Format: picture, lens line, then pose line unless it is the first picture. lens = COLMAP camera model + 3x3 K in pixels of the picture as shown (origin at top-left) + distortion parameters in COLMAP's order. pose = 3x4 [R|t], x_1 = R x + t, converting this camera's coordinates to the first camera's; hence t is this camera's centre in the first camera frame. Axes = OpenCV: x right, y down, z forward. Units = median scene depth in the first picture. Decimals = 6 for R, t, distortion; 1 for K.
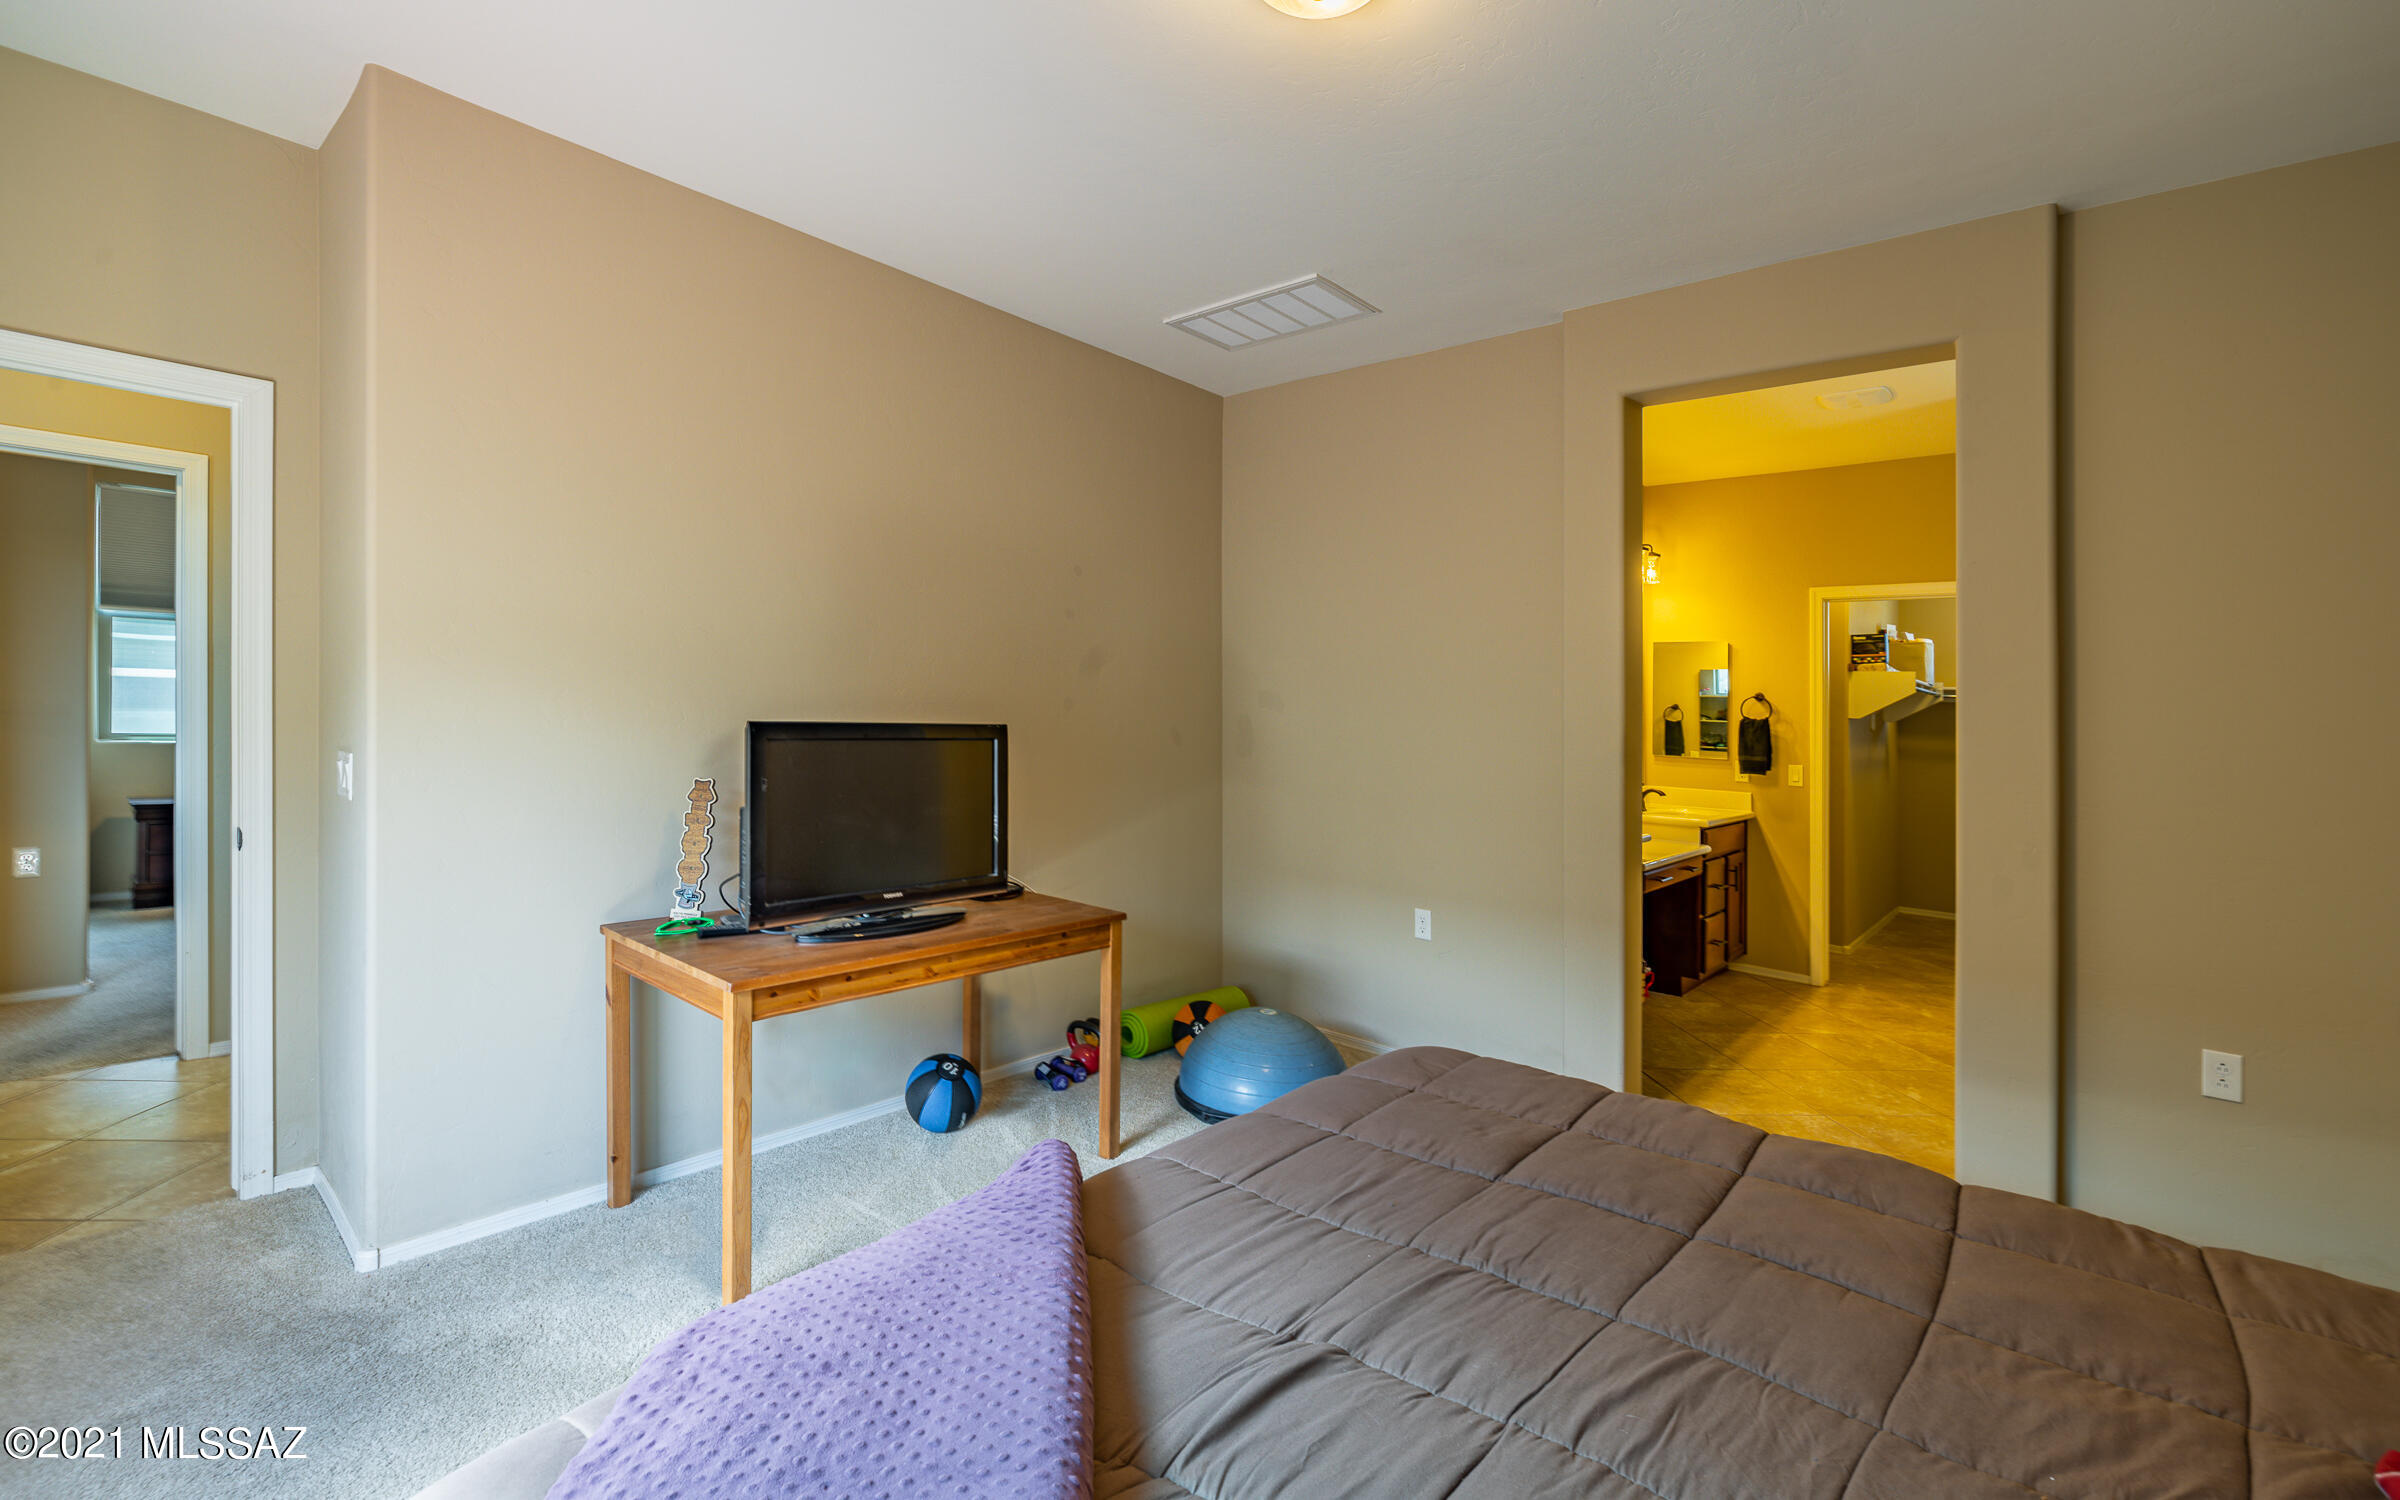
lens RADIAL K [[1025.2, 0, 1199.2], [0, 1025.2, 638.4], [0, 0, 1]] dist [0.000283, 0.000131]
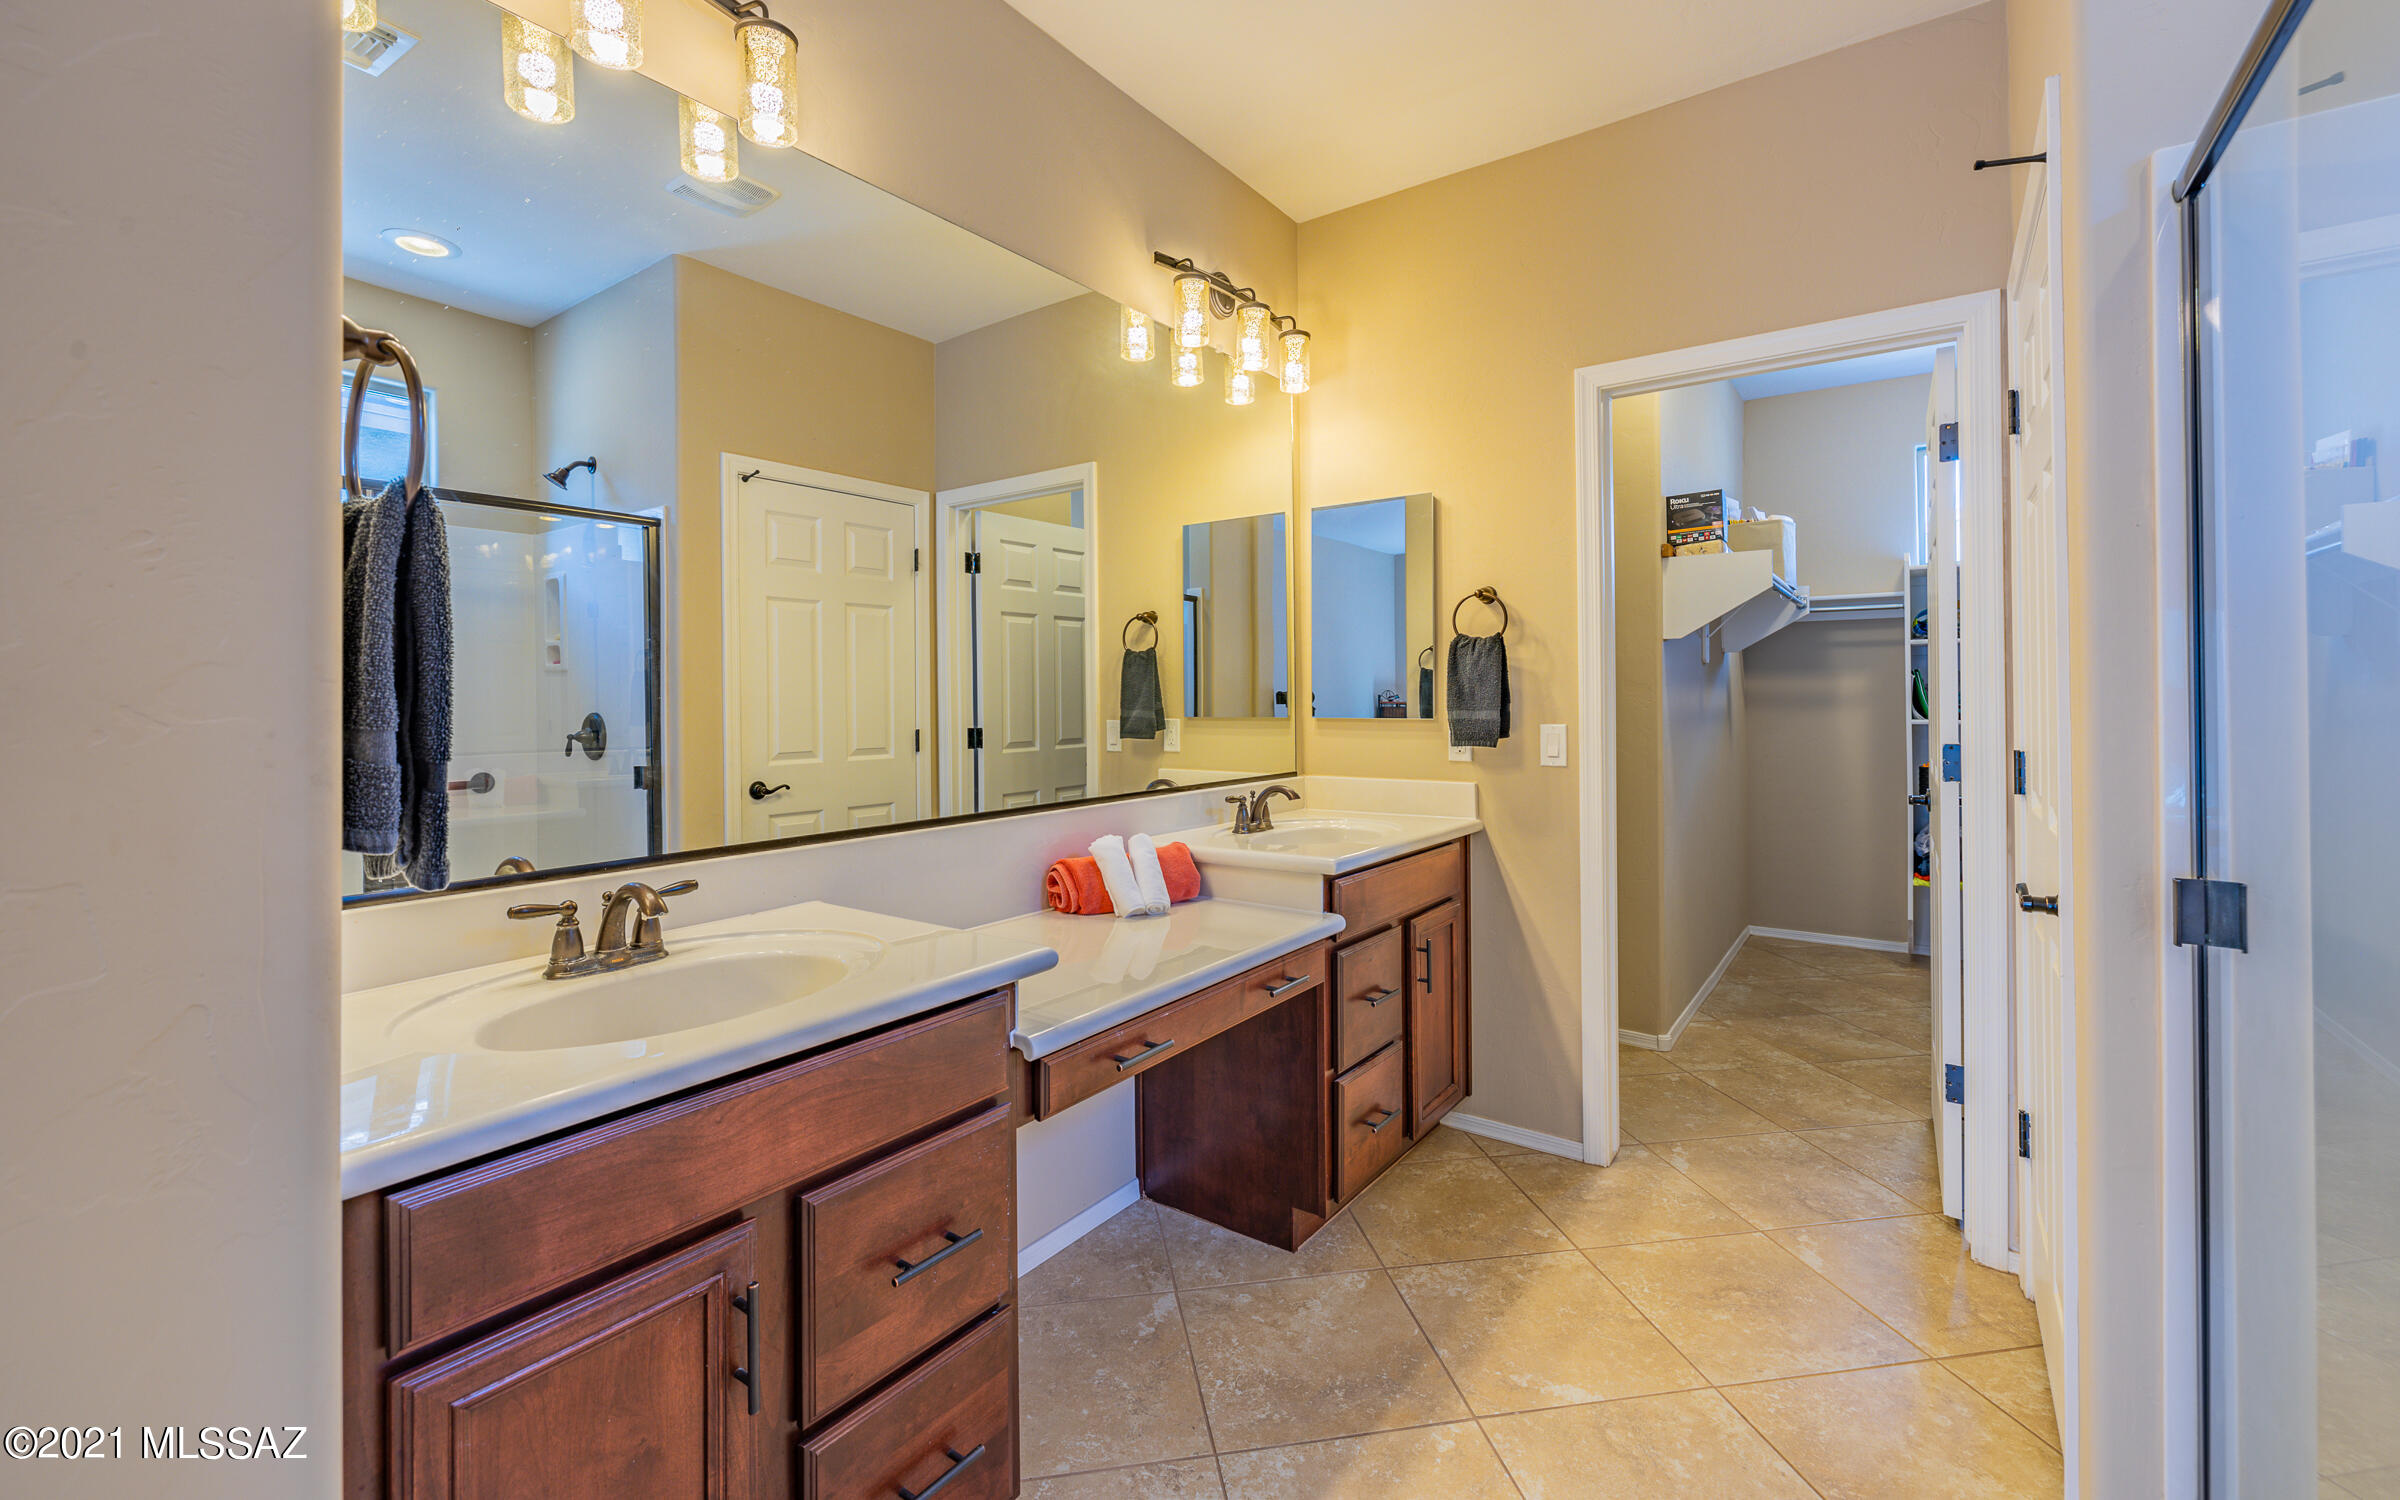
lens RADIAL K [[1002.4, 0, 1191.5], [0, 1002.4, 677.9], [0, 0, 1]] dist [-0.000523, -0.000063]
pose [[0.994705, -0.044195, 0.092786, 0.356913], [0.039503, 0.997875, 0.051807, 0.067729], [-0.094878, -0.047868, 0.994337, 0.523208]]
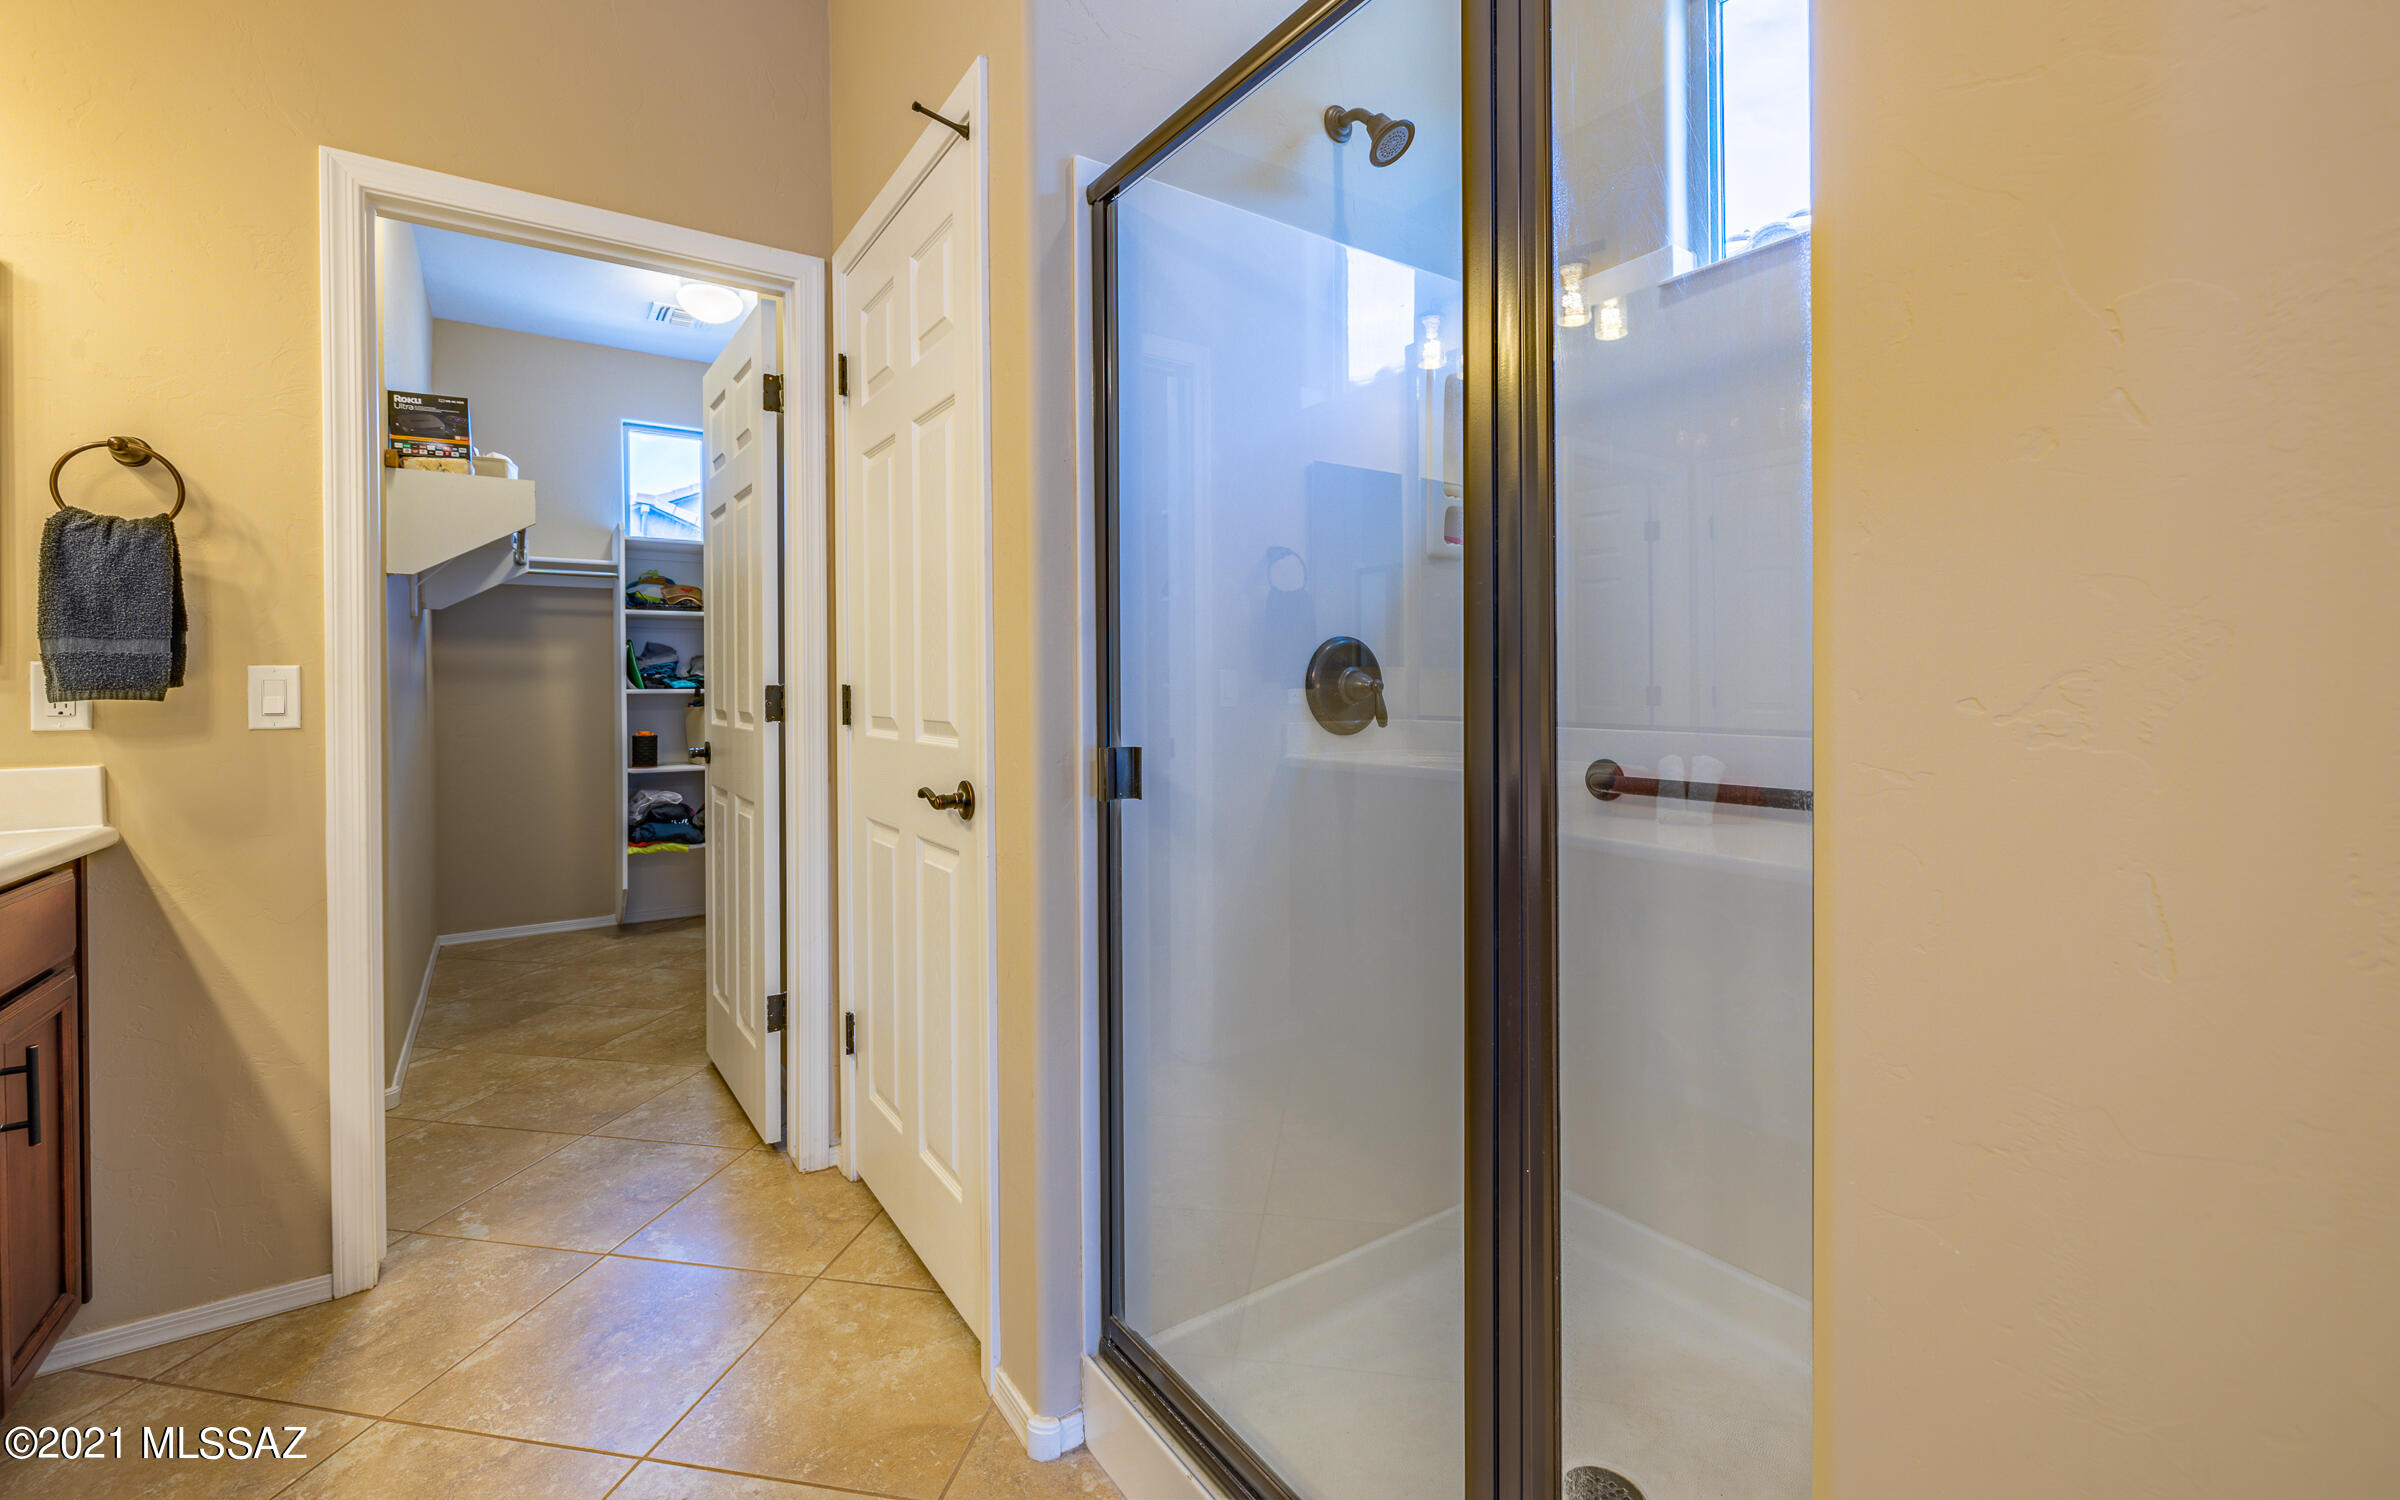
lens RADIAL K [[1007.1, 0, 1200.8], [0, 1007.1, 686.2], [0, 0, 1]] dist [-0.000866, -0.000137]
pose [[0.243692, -0.040346, 0.969013, 0.335106], [-0.047521, 0.997438, 0.053480, 0.097587], [-0.968688, -0.059081, 0.241150, 0.623525]]
